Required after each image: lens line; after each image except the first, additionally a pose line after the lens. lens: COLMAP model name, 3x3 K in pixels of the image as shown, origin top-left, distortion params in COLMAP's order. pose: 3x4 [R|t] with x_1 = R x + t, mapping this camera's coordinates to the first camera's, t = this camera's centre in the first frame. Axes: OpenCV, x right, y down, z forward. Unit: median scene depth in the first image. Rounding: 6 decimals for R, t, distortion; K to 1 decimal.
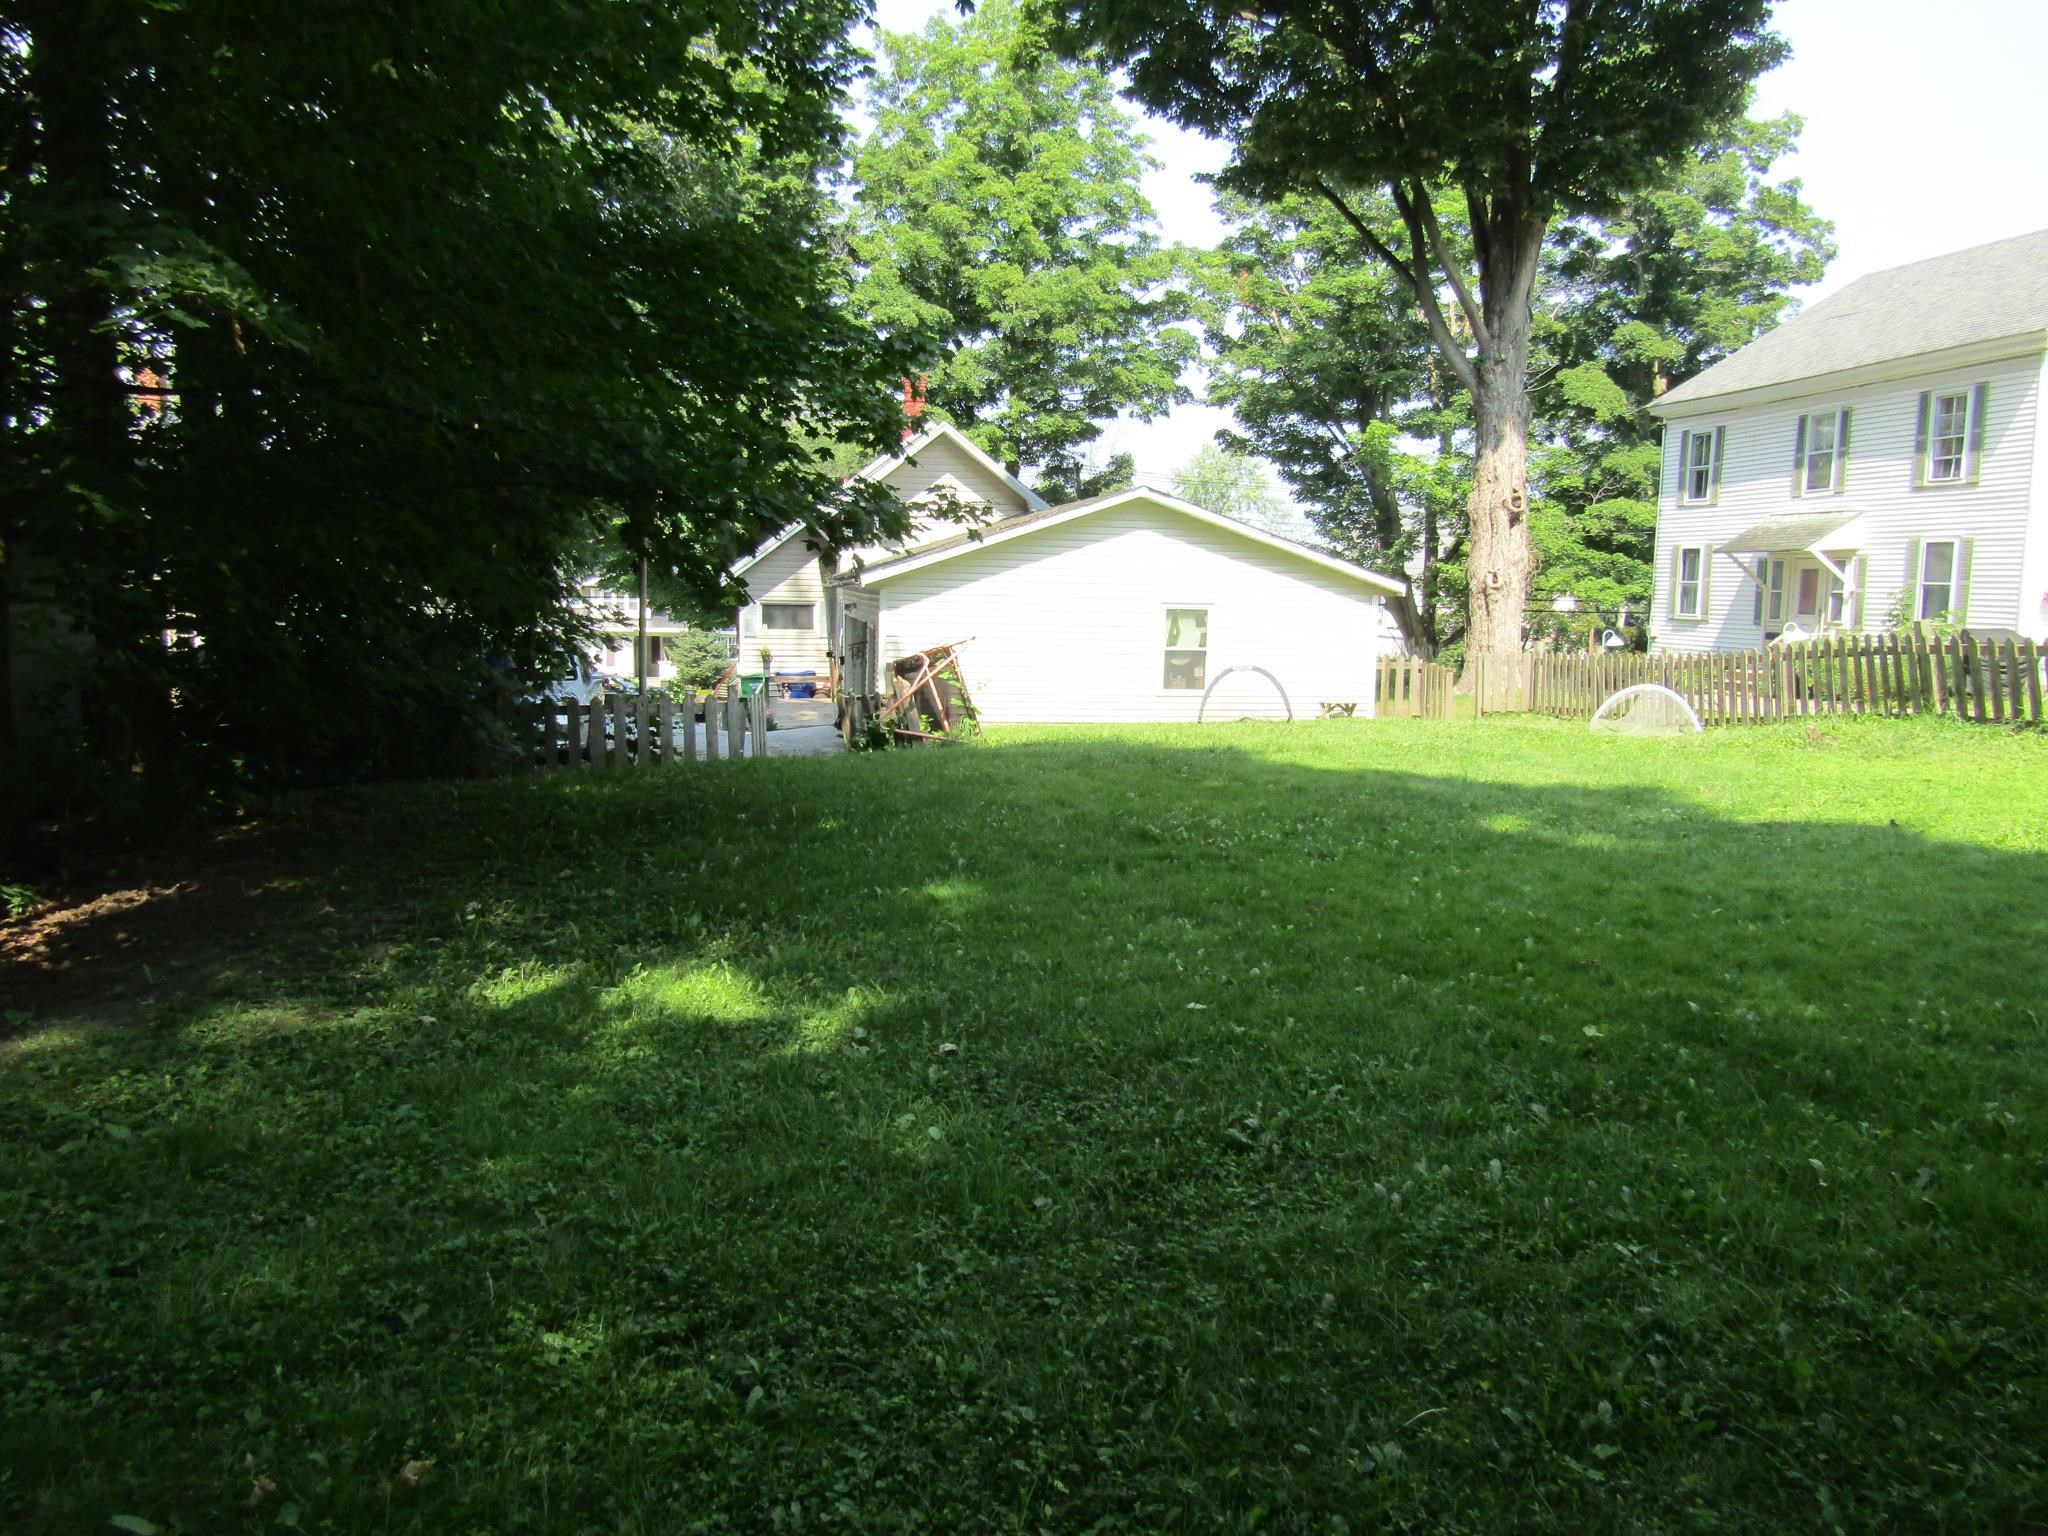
lens RADIAL K [[1640.7, 0, 1024.0], [0, 1640.7, 768.0], [0, 0, 1]] dist [0.005966, 0.000553]
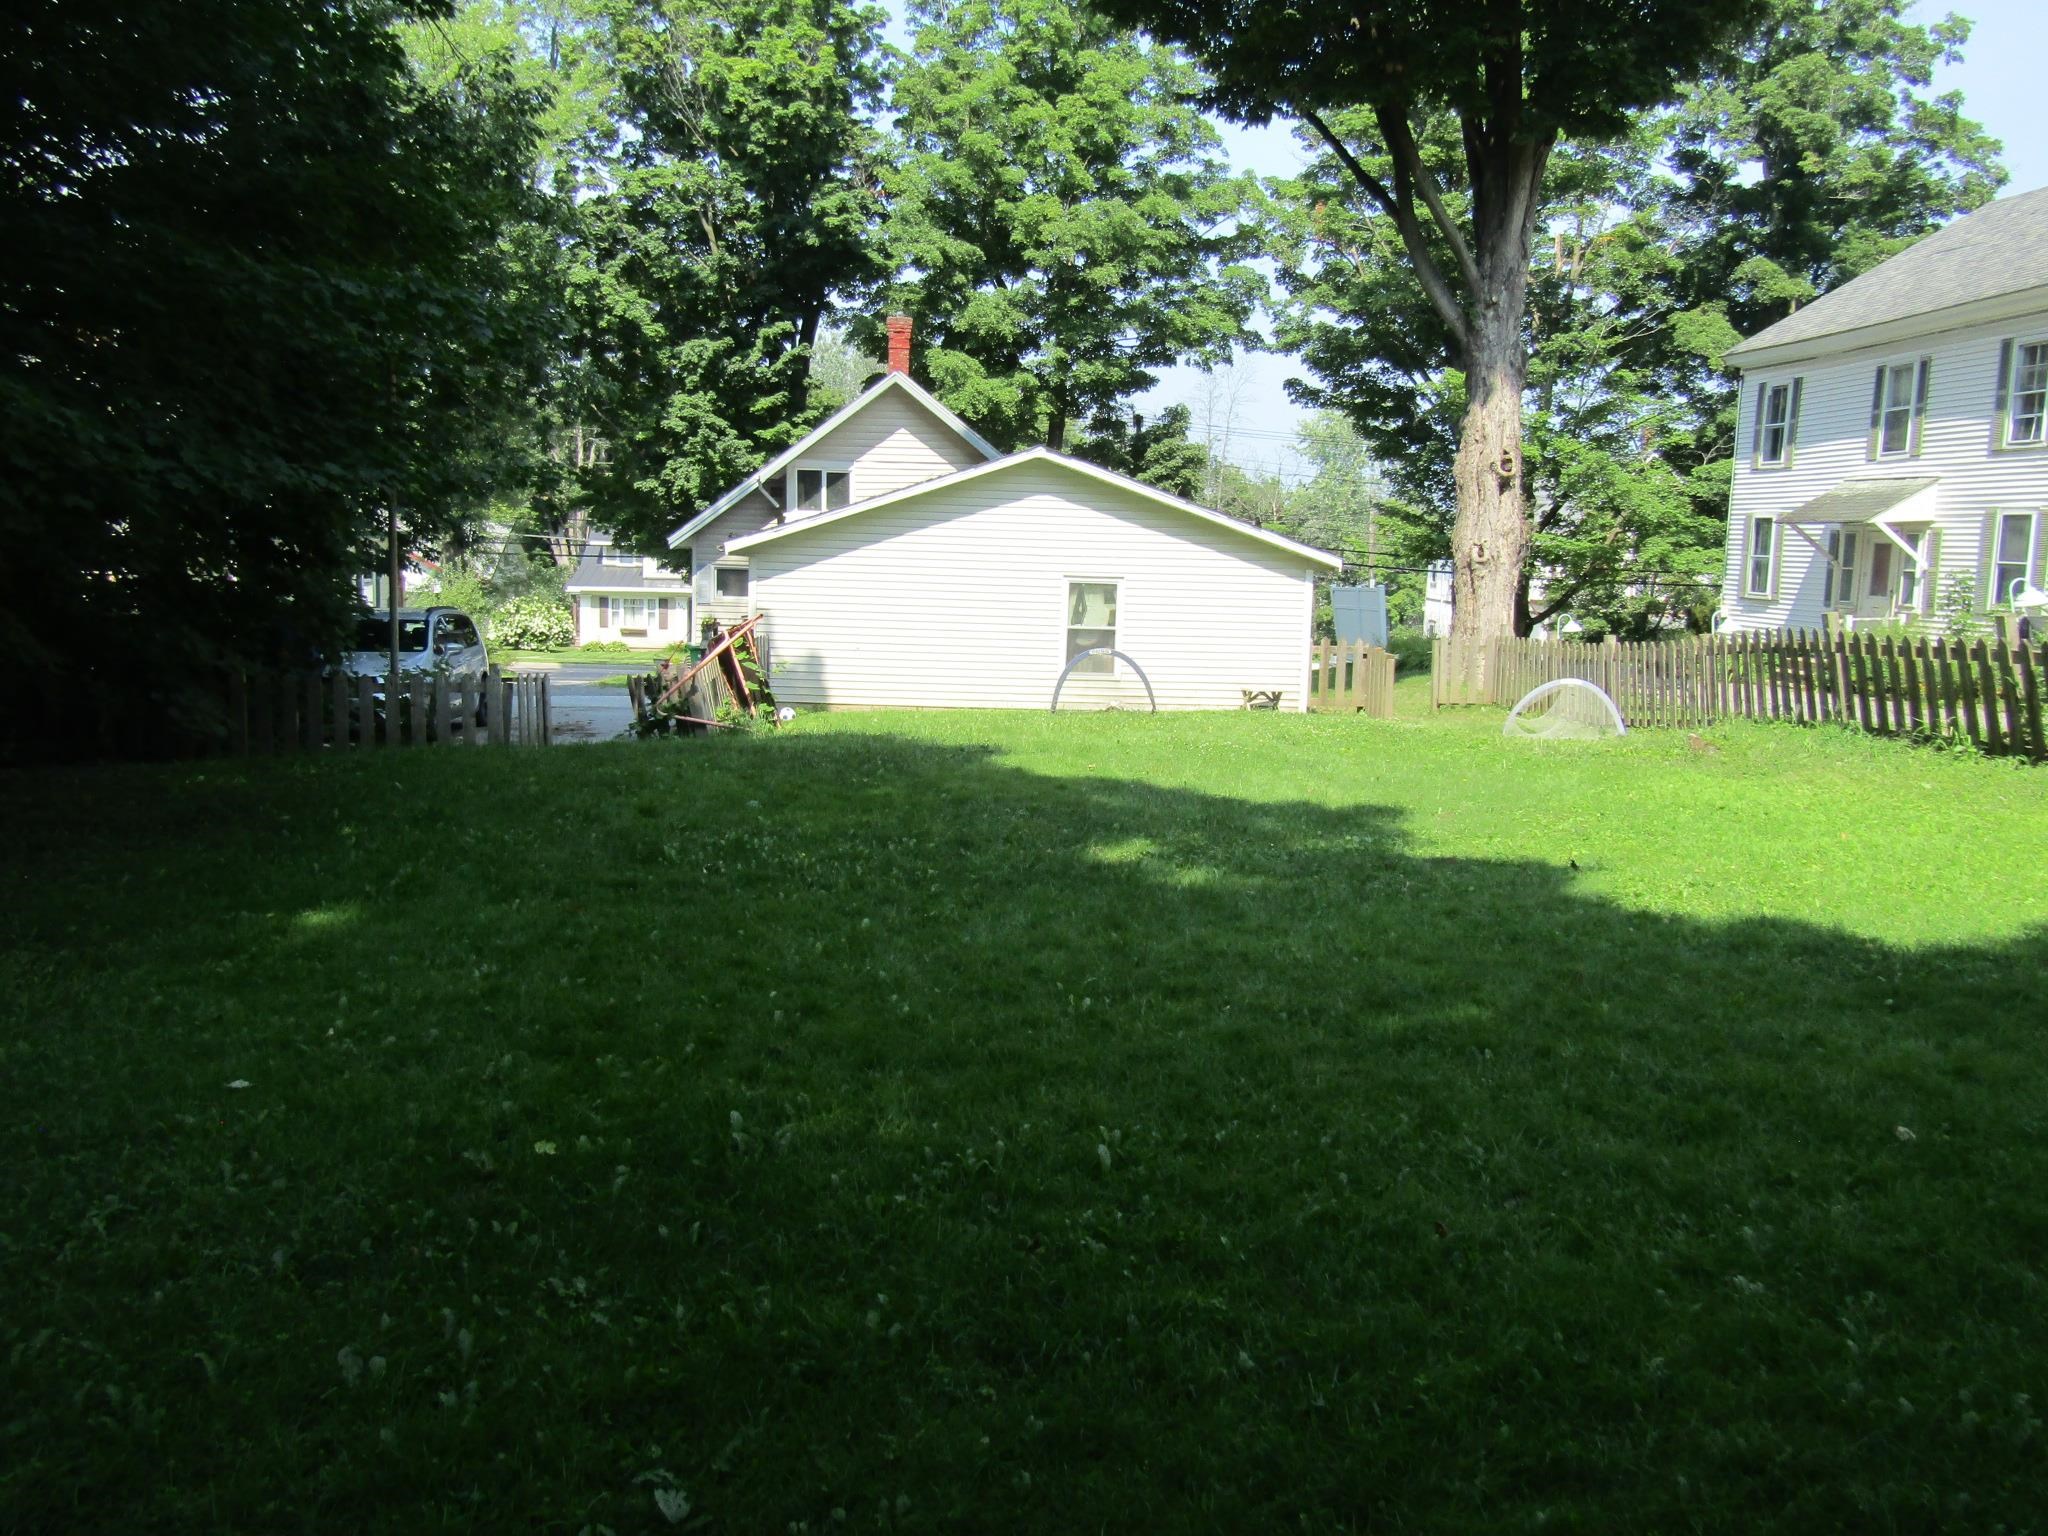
lens RADIAL K [[1766.8, 0, 1024.0], [0, 1766.8, 768.0], [0, 0, 1]] dist [0.003310, 0.005766]
pose [[0.995909, 0.021814, -0.087687, 0.068791], [-0.020493, 0.999663, 0.015935, -0.004999], [0.088005, -0.014073, 0.996021, 0.016472]]
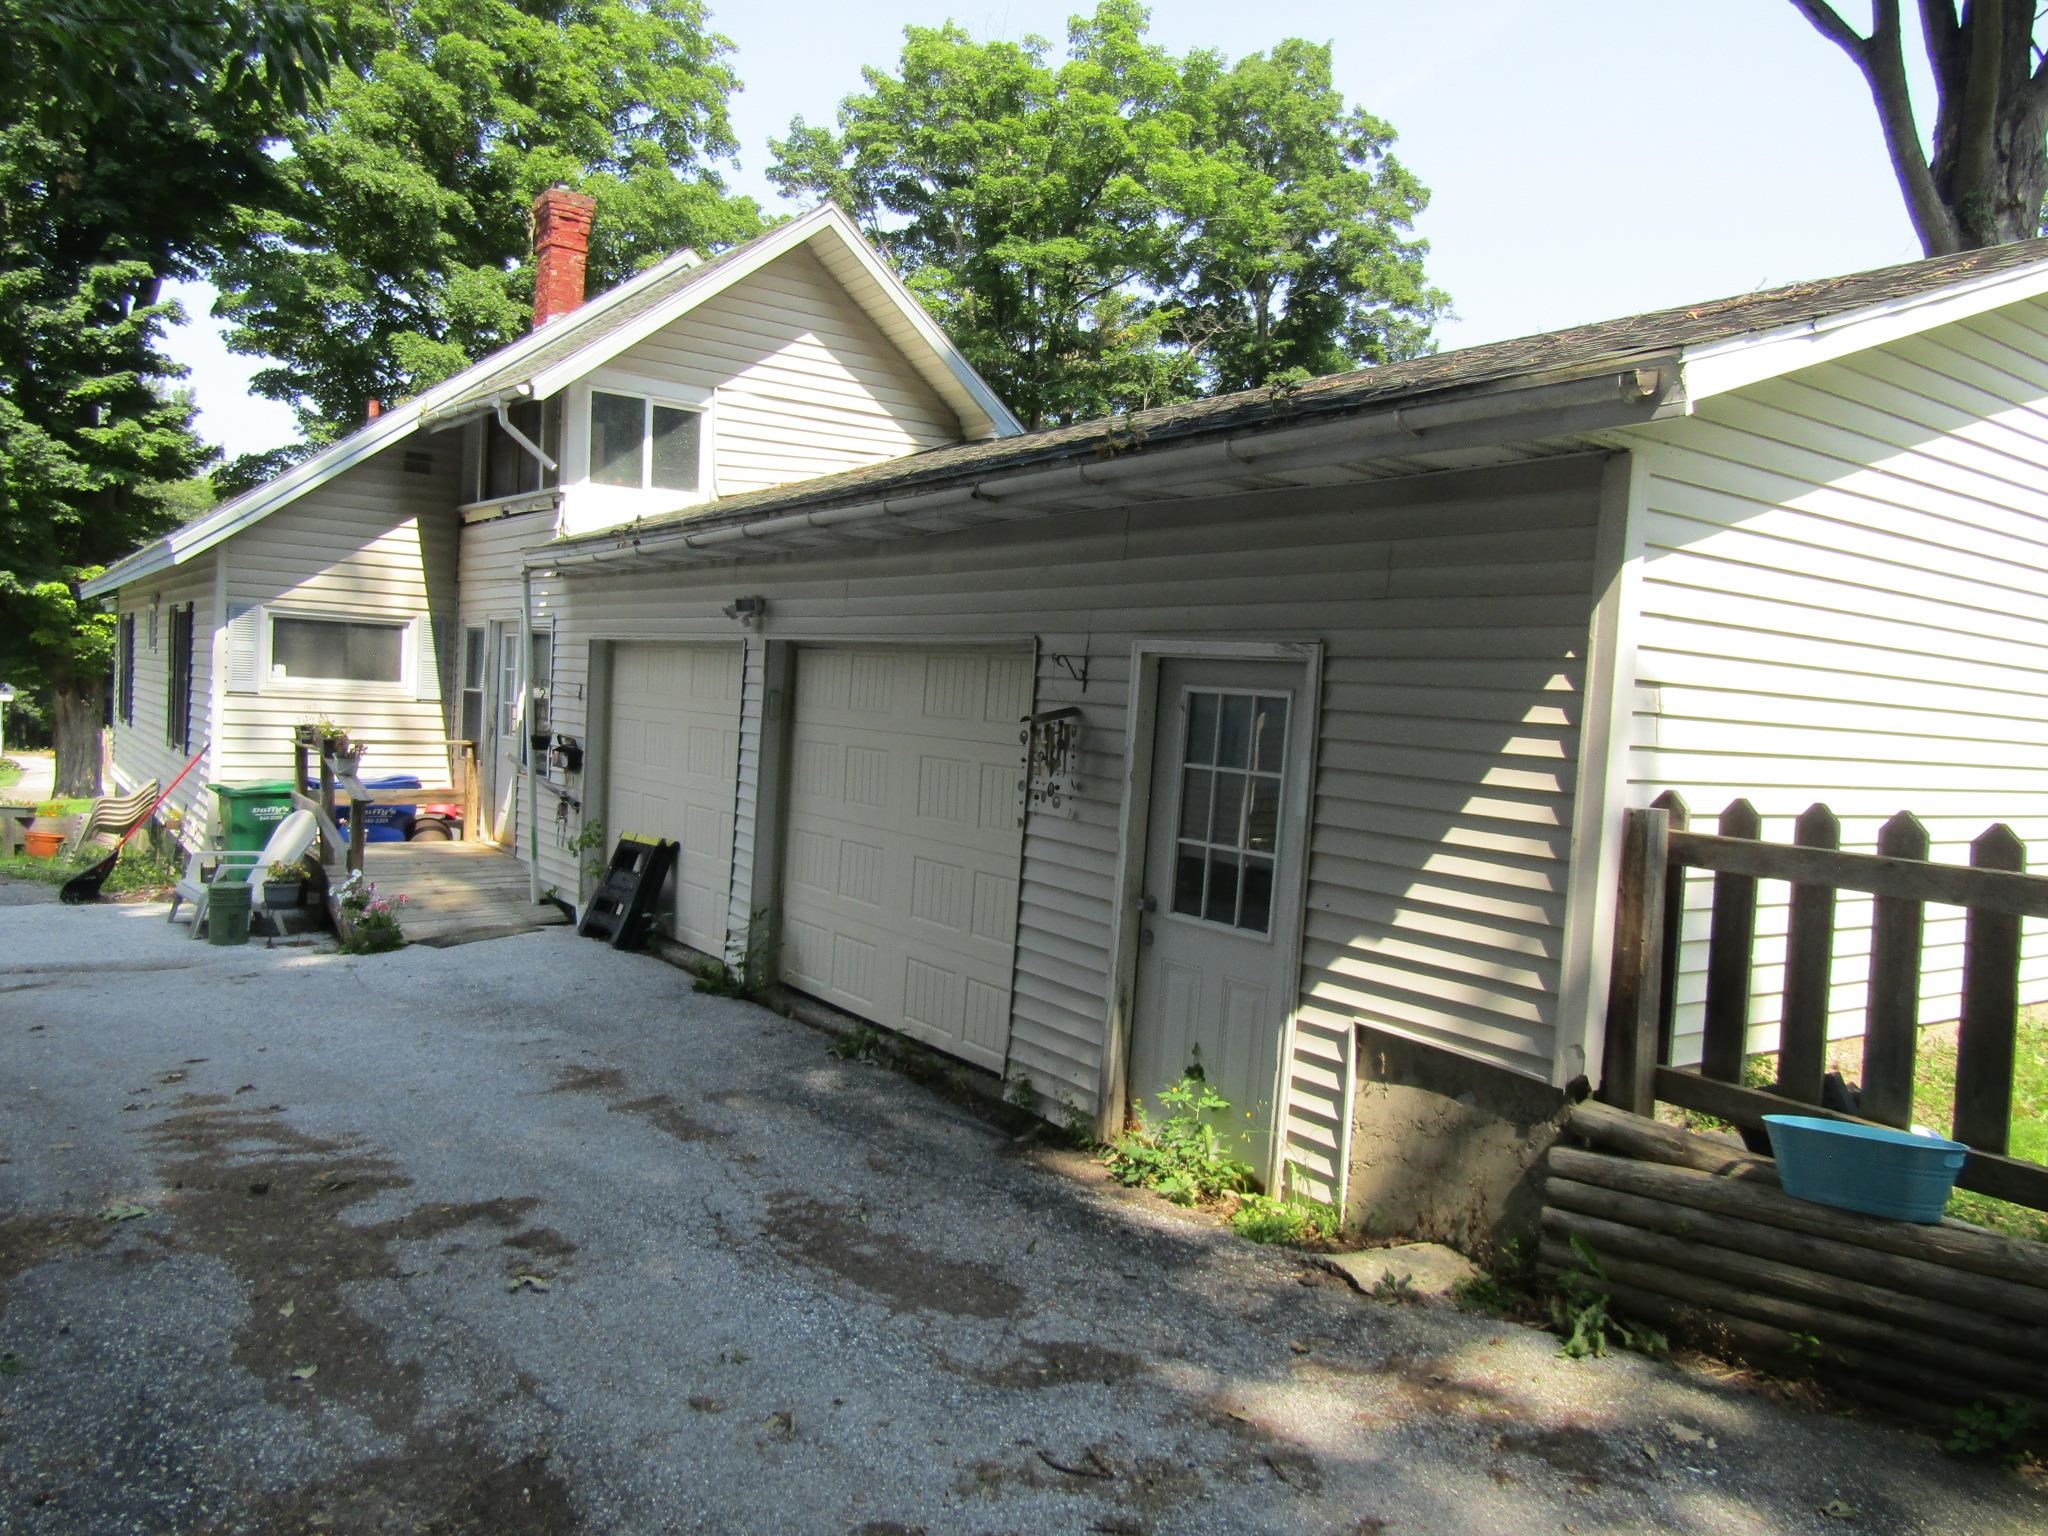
lens RADIAL K [[1457.3, 0, 1024.0], [0, 1457.3, 768.0], [0, 0, 1]] dist [-0.004103, -0.002713]
pose [[0.891481, 0.009498, 0.452958, -0.103642], [0.012112, 0.998923, -0.044784, -0.027972], [-0.452895, 0.045410, 0.890407, 0.388080]]
